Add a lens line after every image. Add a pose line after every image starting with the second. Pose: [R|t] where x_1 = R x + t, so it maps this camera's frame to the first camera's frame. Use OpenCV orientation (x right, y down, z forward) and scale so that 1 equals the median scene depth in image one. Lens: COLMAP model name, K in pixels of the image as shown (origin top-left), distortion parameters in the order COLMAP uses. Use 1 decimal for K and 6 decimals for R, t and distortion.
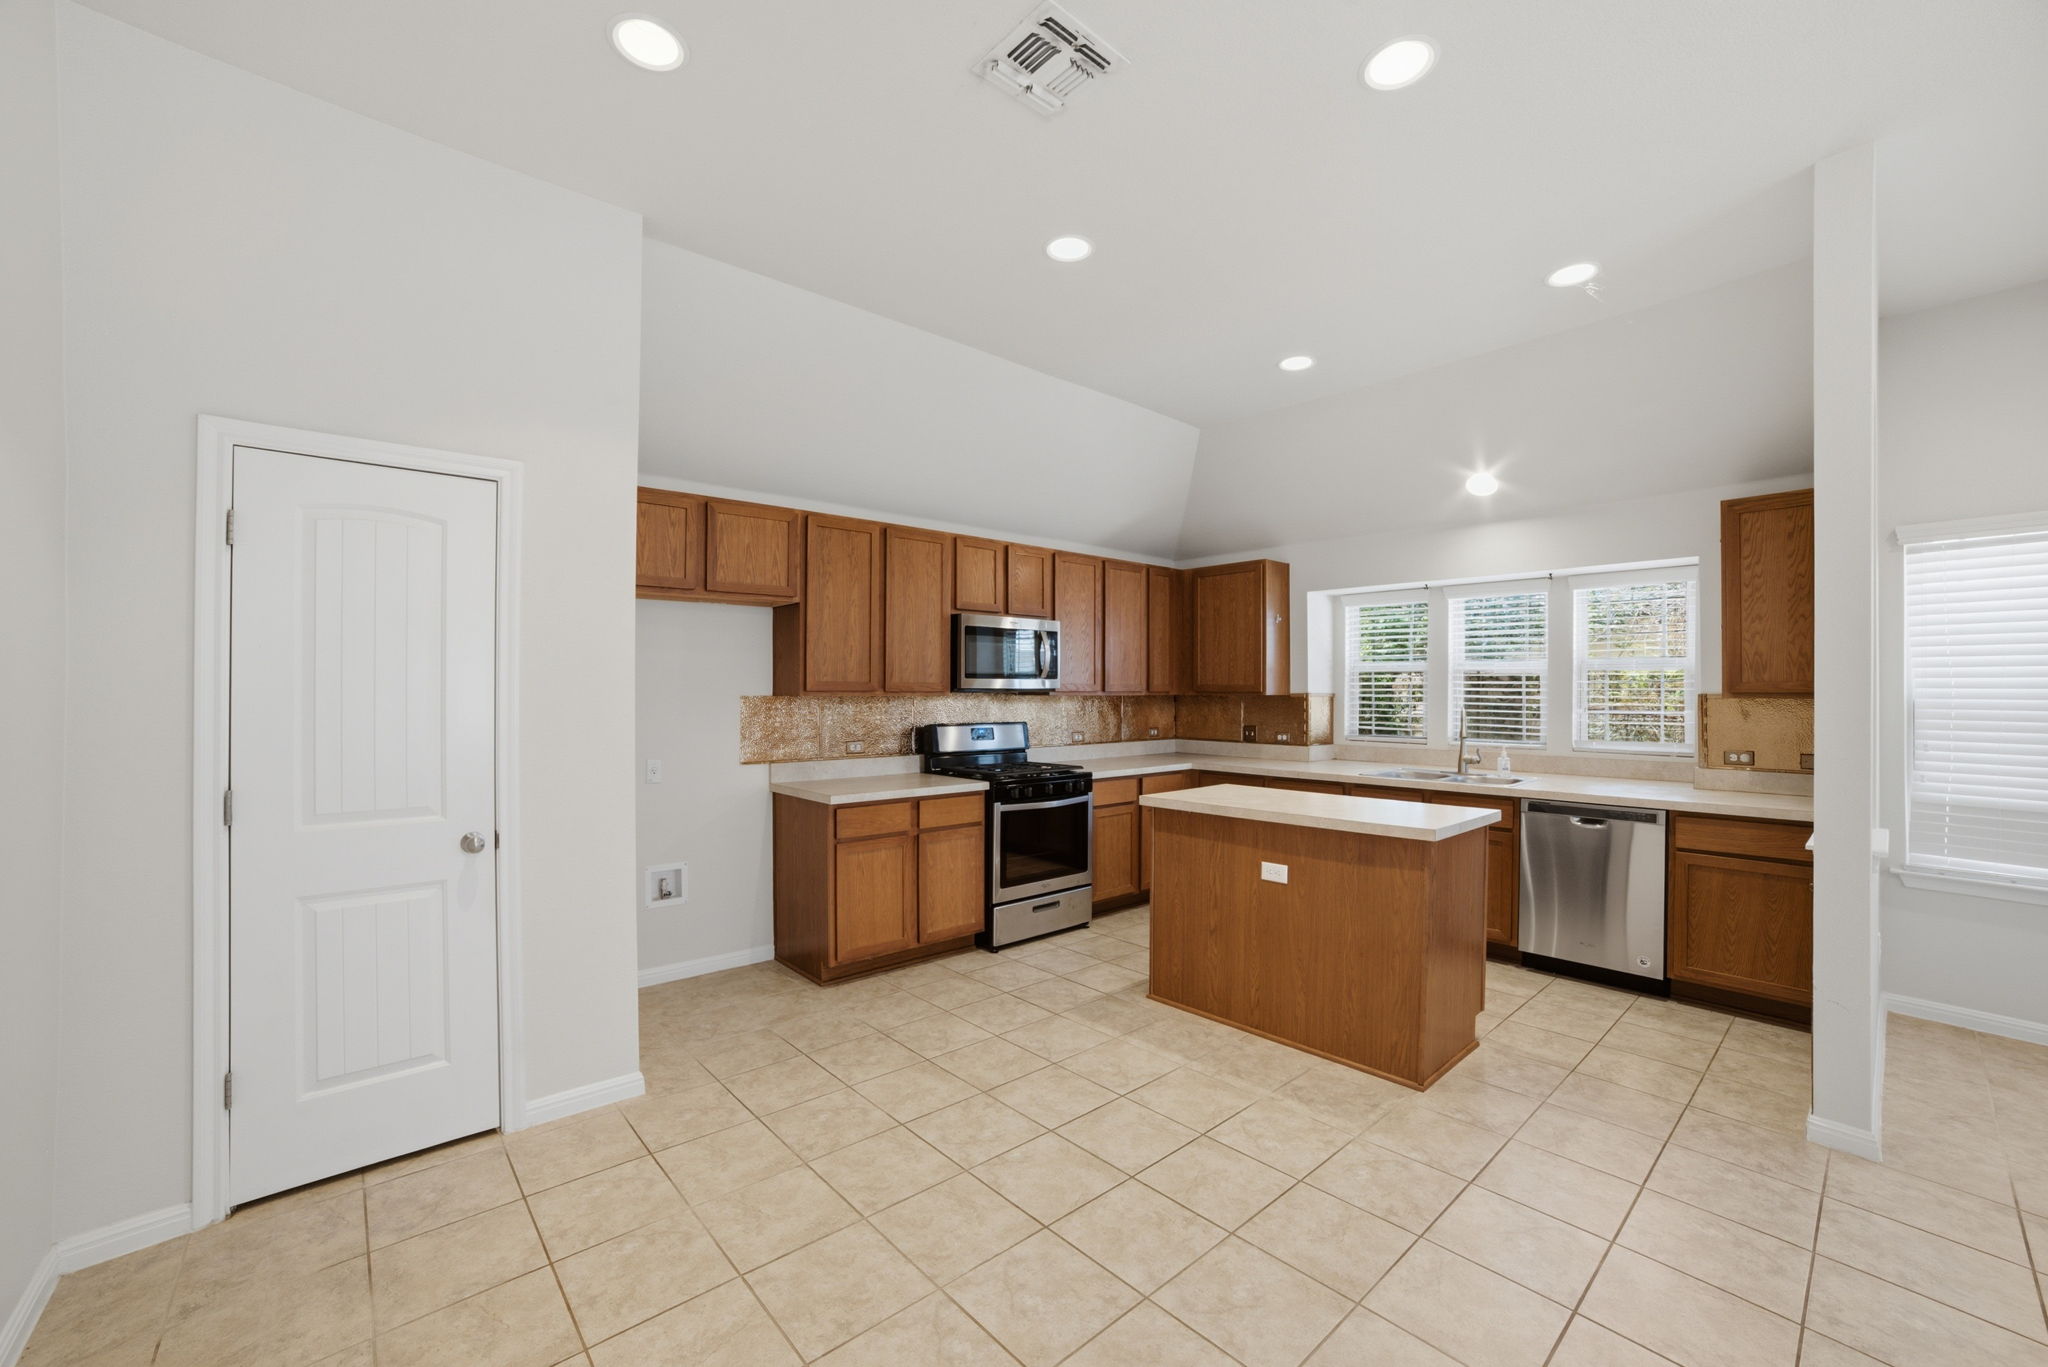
lens RADIAL K [[824.7, 0, 1020.0], [0, 824.7, 690.2], [0, 0, 1]] dist [-0.082967, 0.034441]
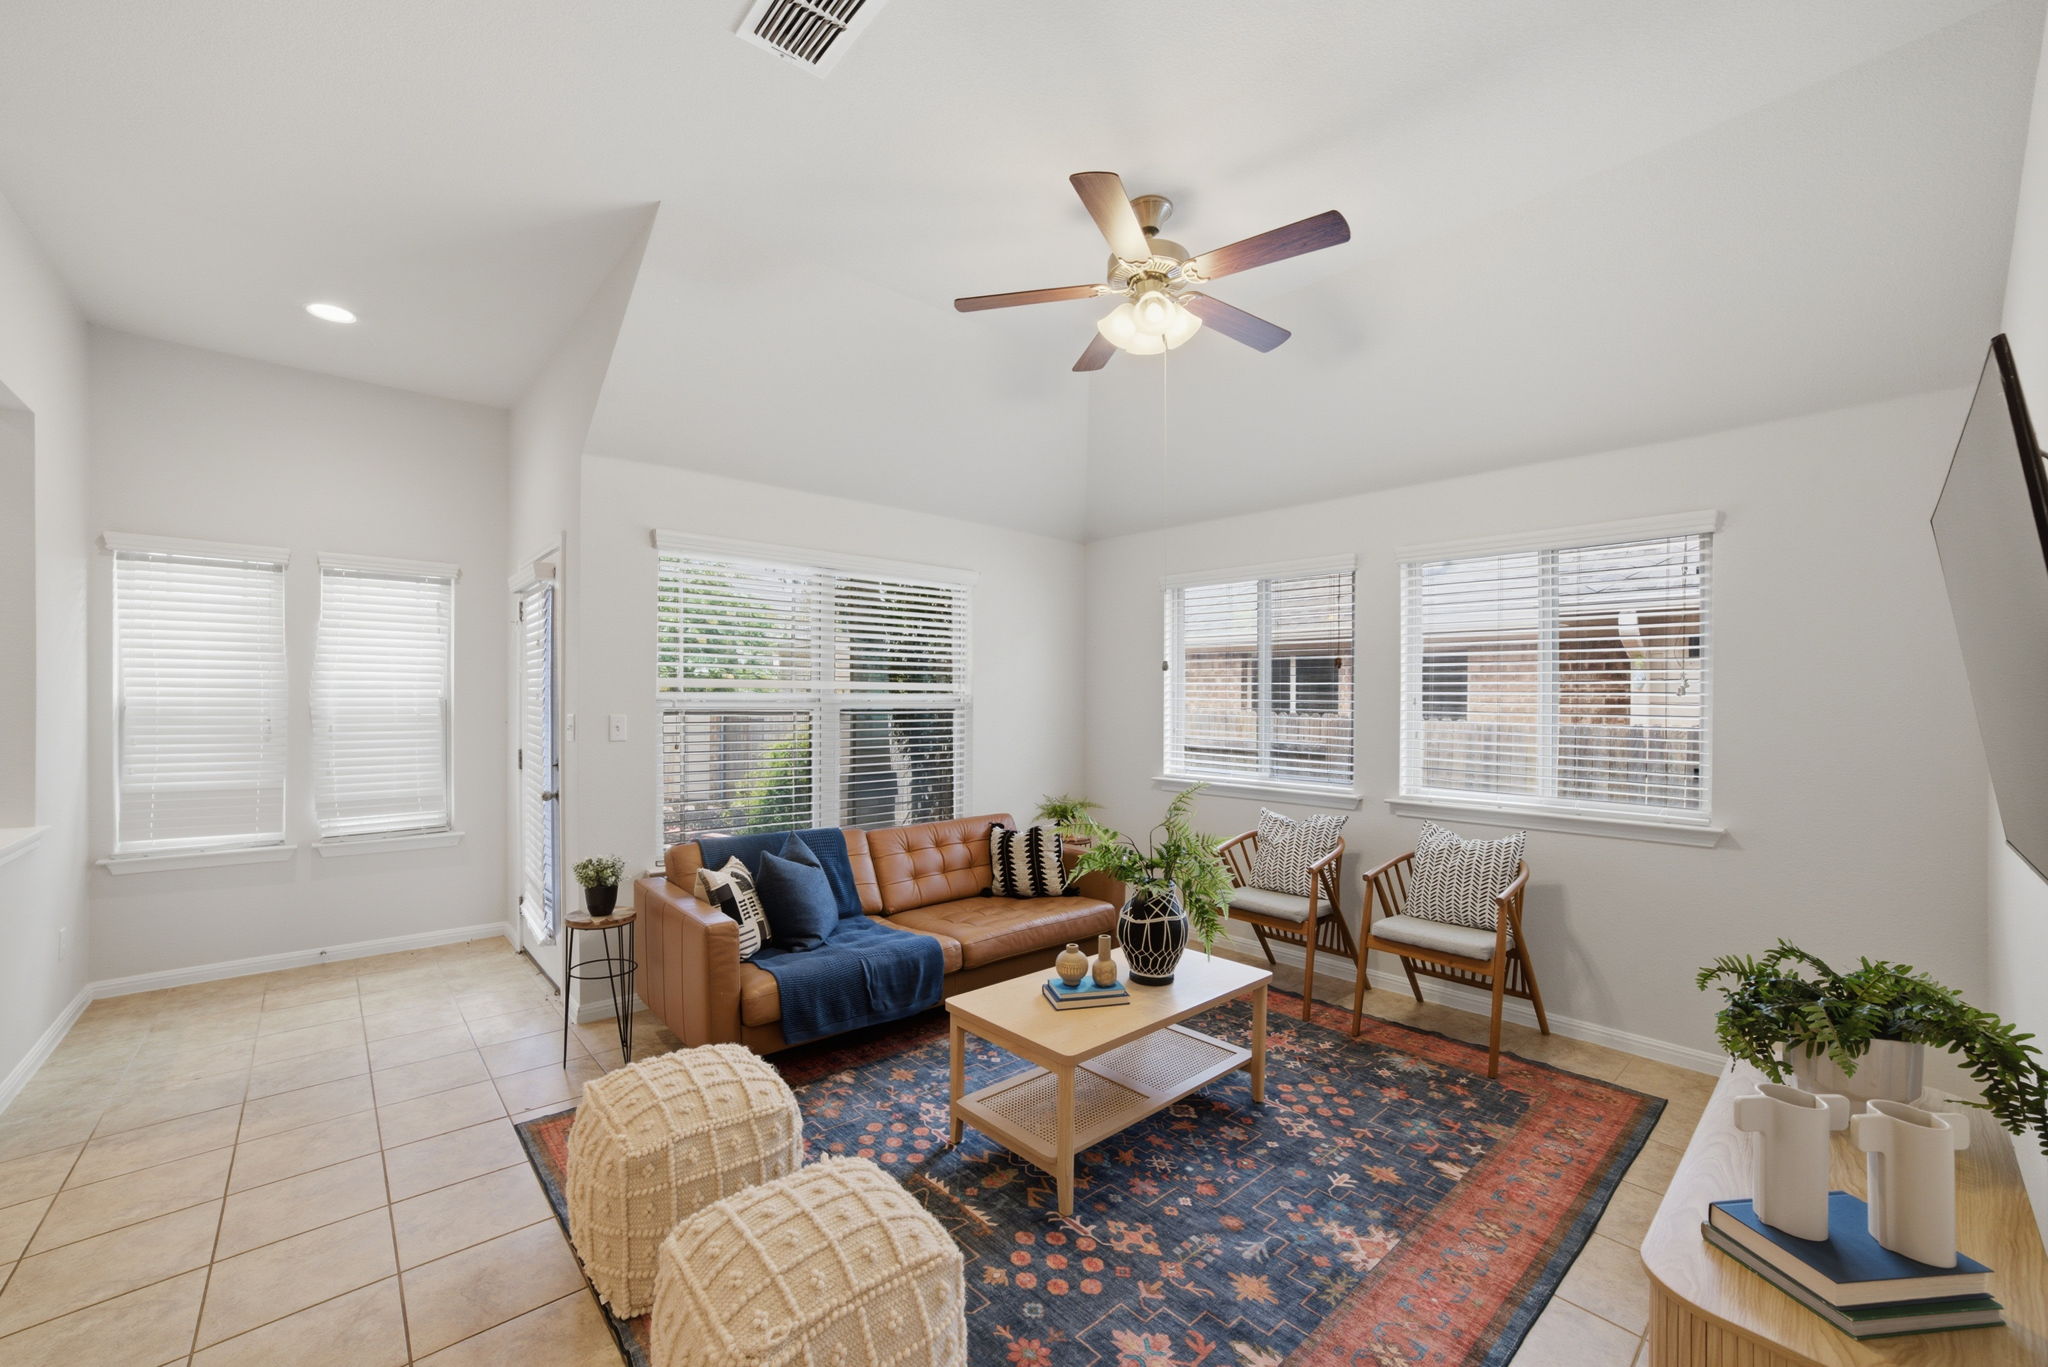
lens RADIAL K [[825.5, 0, 1017.8], [0, 825.5, 704.7], [0, 0, 1]] dist [-0.080255, 0.034260]
pose [[-0.003441, -0.010359, 0.999940, 0.056596], [-0.009153, 0.999905, 0.010328, -0.000533], [-0.999952, -0.009117, -0.003536, -0.169739]]
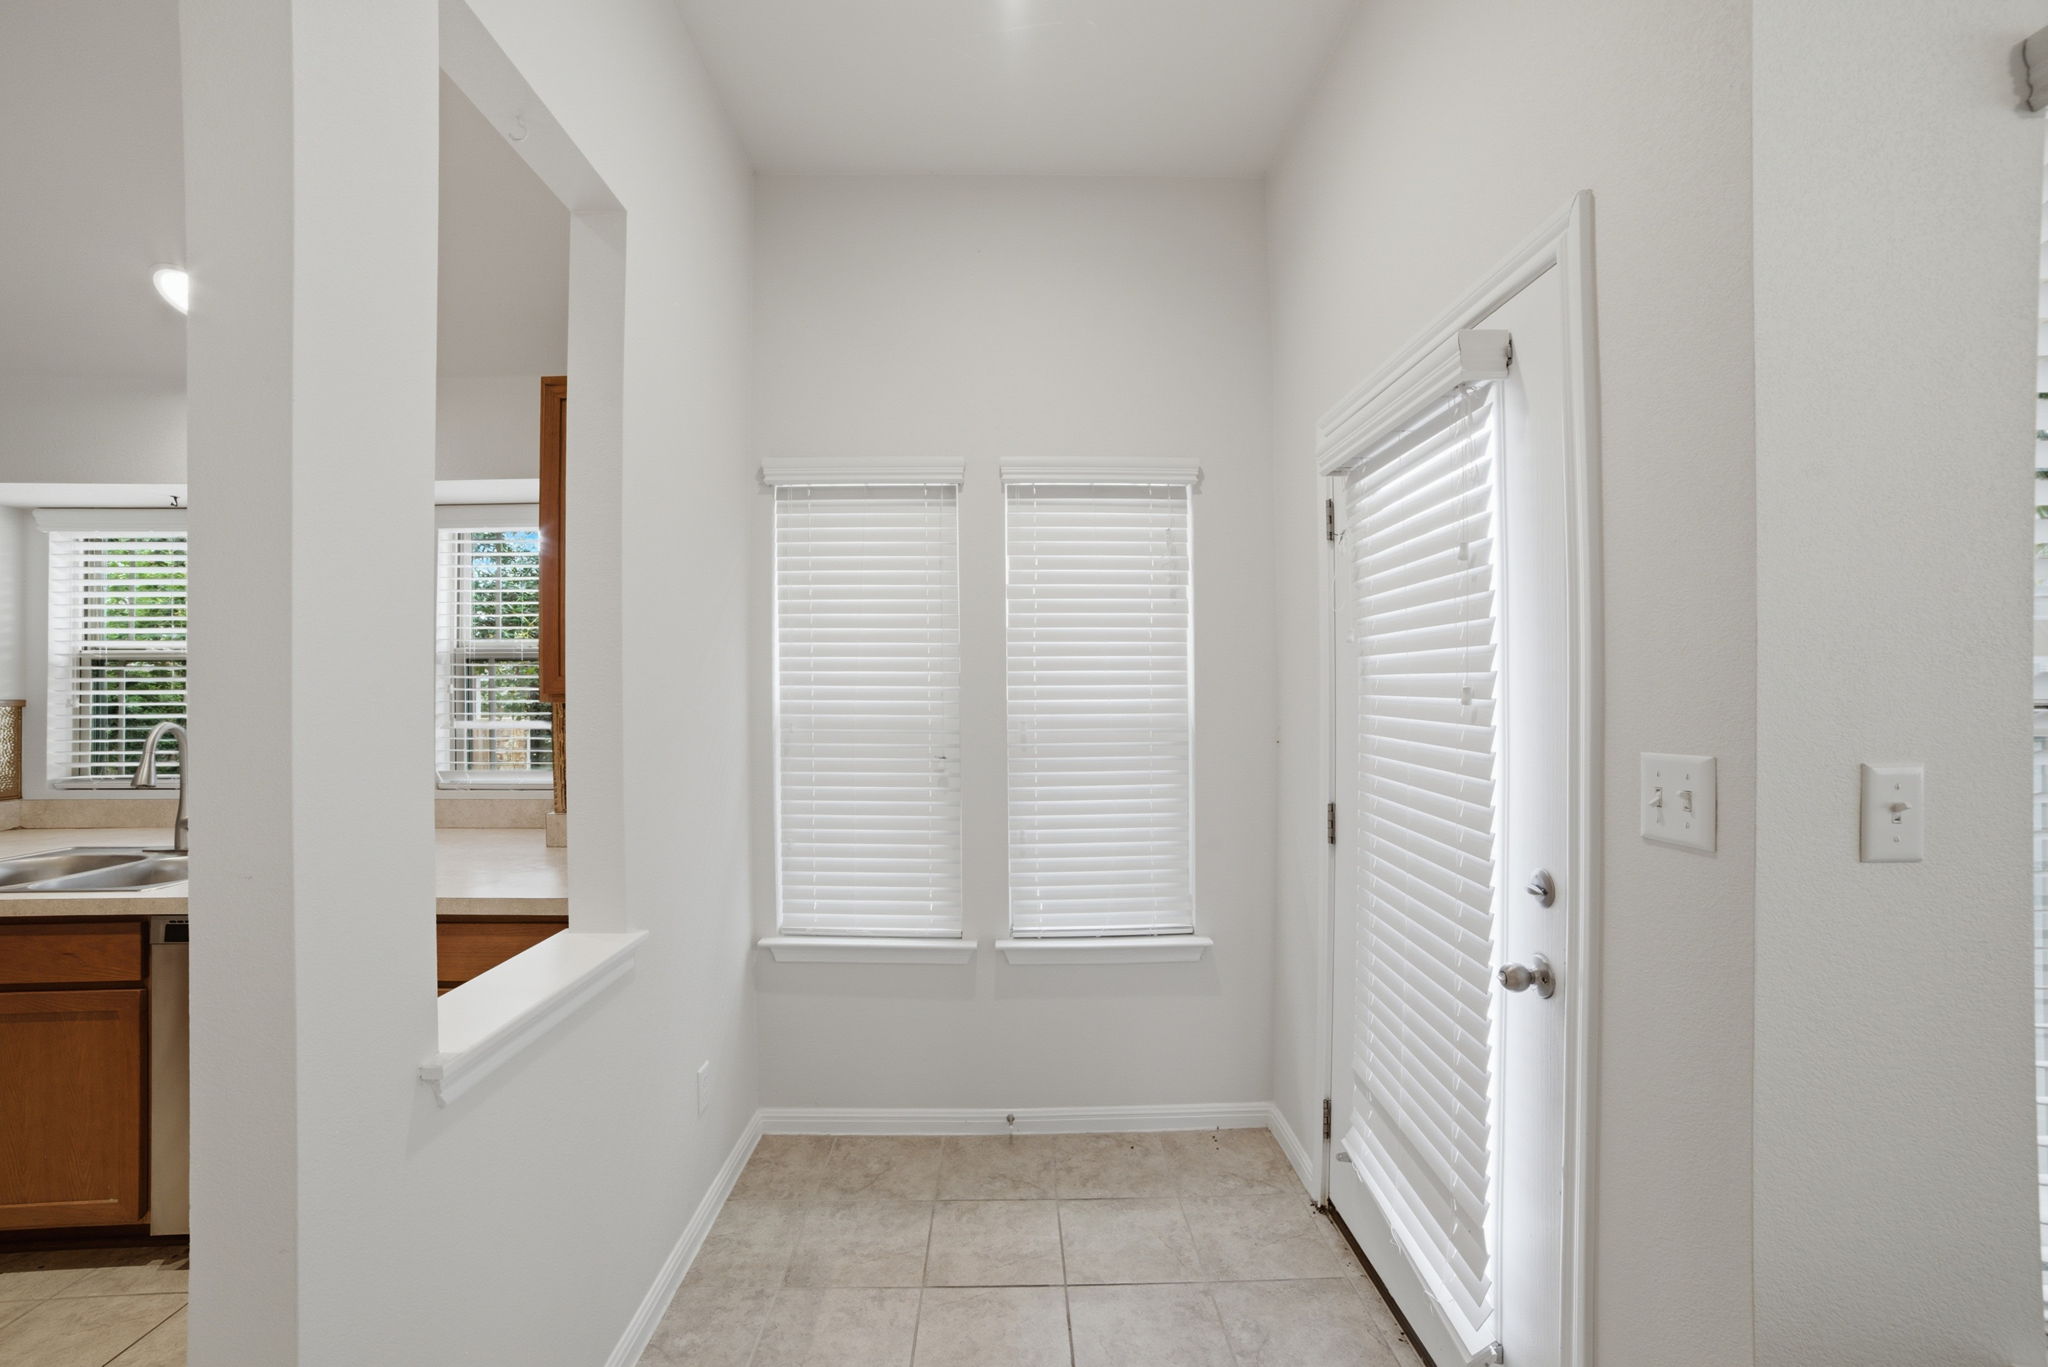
lens RADIAL K [[824.7, 0, 1020.0], [0, 824.7, 690.2], [0, 0, 1]] dist [-0.082967, 0.034441]
pose [[0.653855, -0.004039, 0.756609, 0.576637], [0.005990, 0.999982, 0.000161, 0.001649], [-0.756596, 0.004426, 0.653868, 0.277021]]
